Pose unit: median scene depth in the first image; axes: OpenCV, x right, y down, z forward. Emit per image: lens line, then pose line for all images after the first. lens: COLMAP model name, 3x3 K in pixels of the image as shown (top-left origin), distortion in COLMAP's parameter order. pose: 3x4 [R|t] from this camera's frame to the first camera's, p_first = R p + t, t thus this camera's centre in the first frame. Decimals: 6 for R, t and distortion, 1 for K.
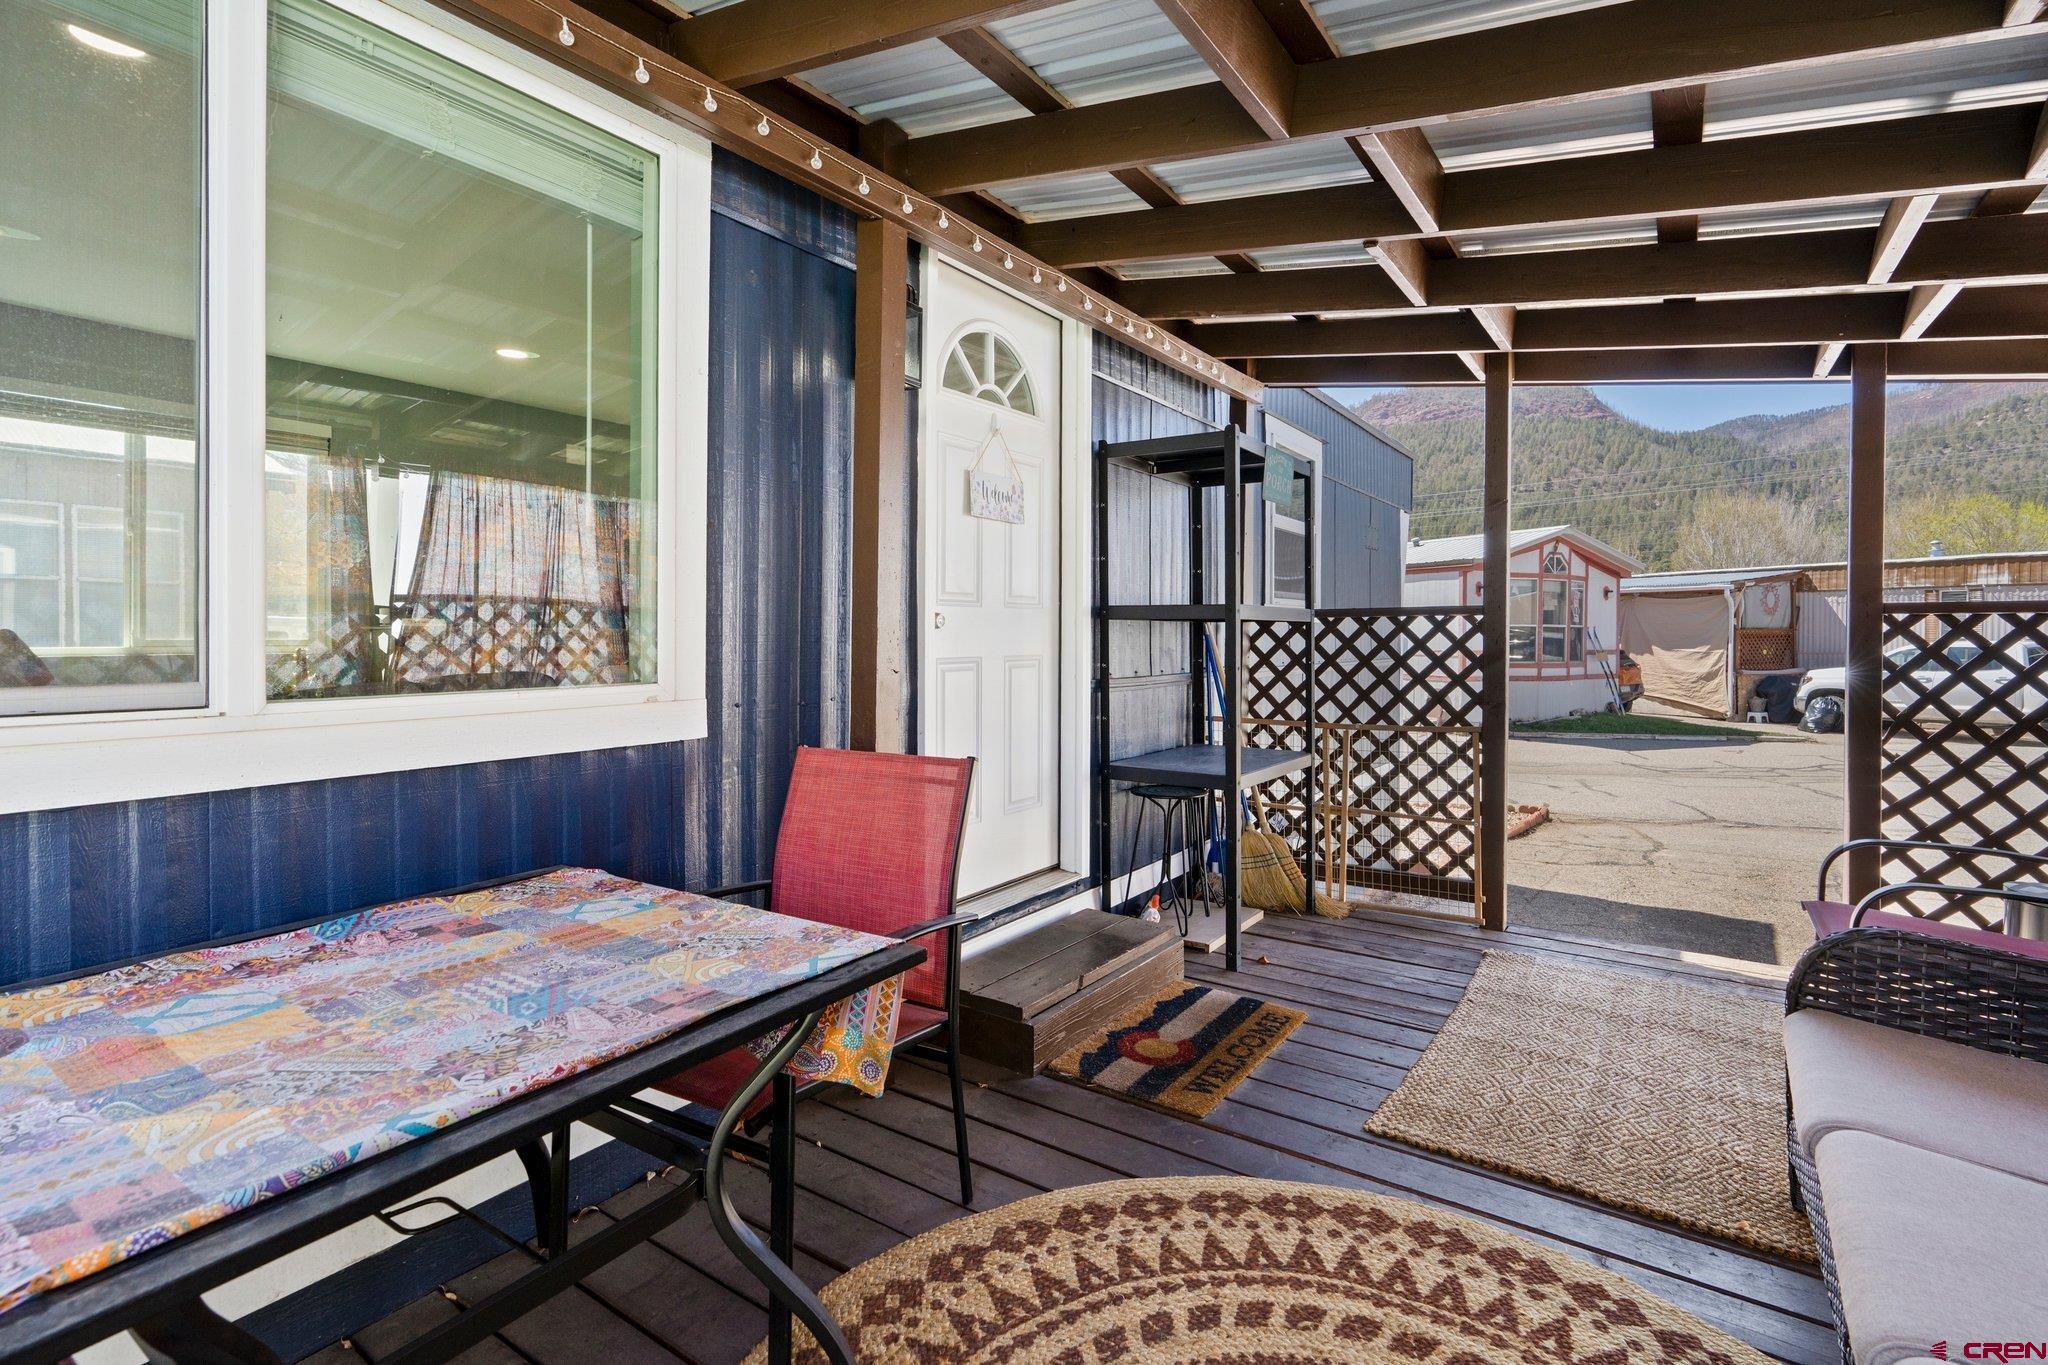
lens RADIAL K [[940.5, 0, 1066.7], [0, 940.5, 641.0], [0, 0, 1]] dist [-0.003134, 0.000729]
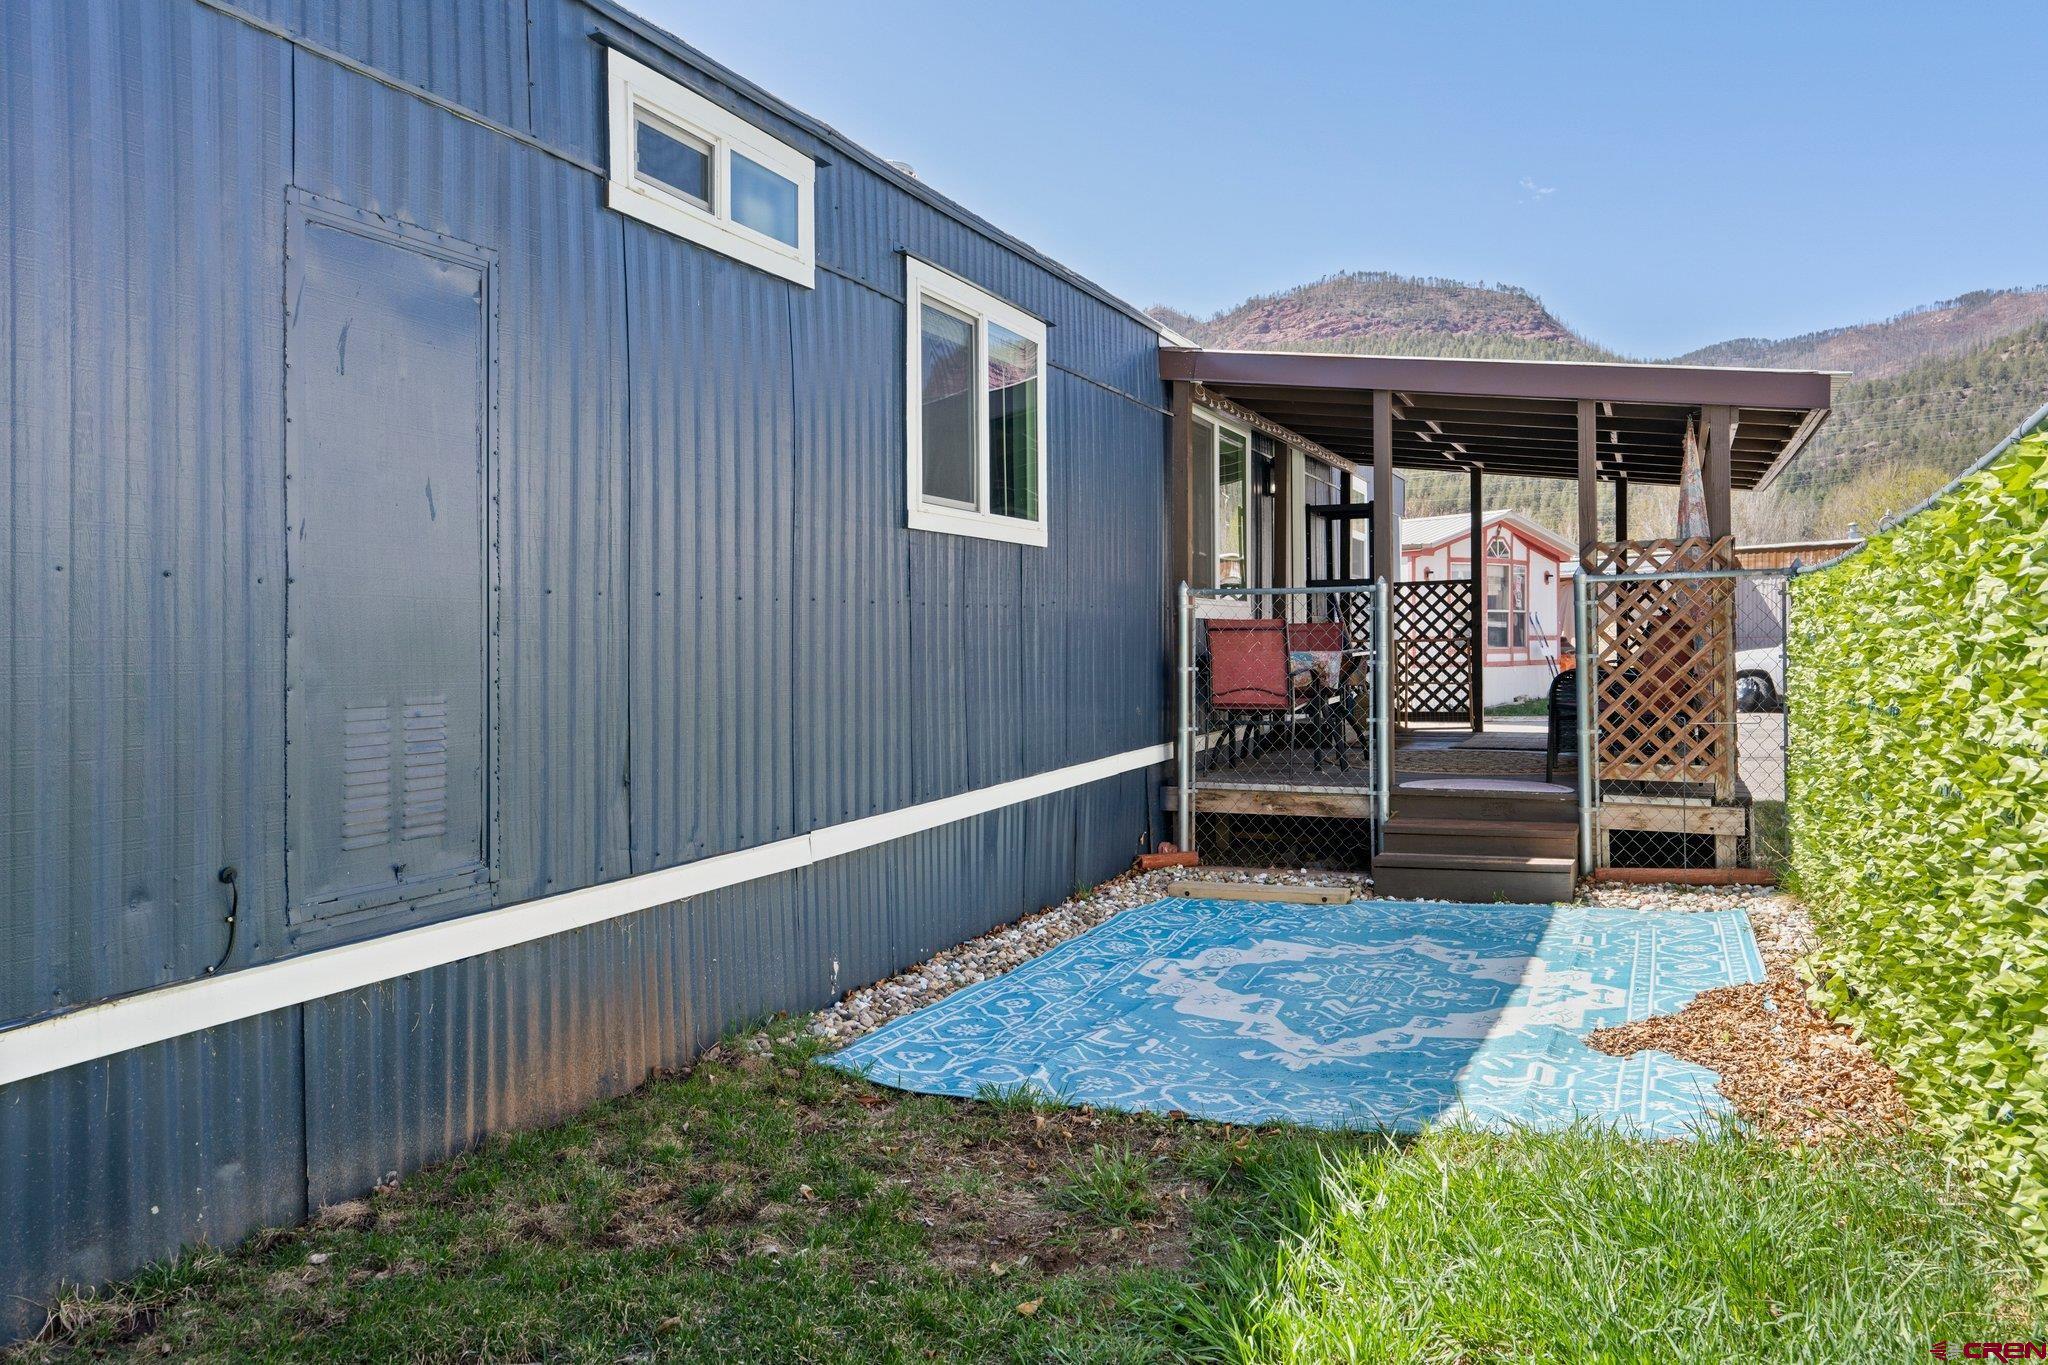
lens RADIAL K [[1467.8, 0, 1022.1], [0, 1467.8, 670.1], [0, 0, 1]] dist [-0.005030, -0.001814]
pose [[0.985990, -0.017949, 0.165838, -0.232039], [0.016954, 0.999829, 0.007412, 0.026169], [-0.165943, -0.004497, 0.986125, -0.438852]]
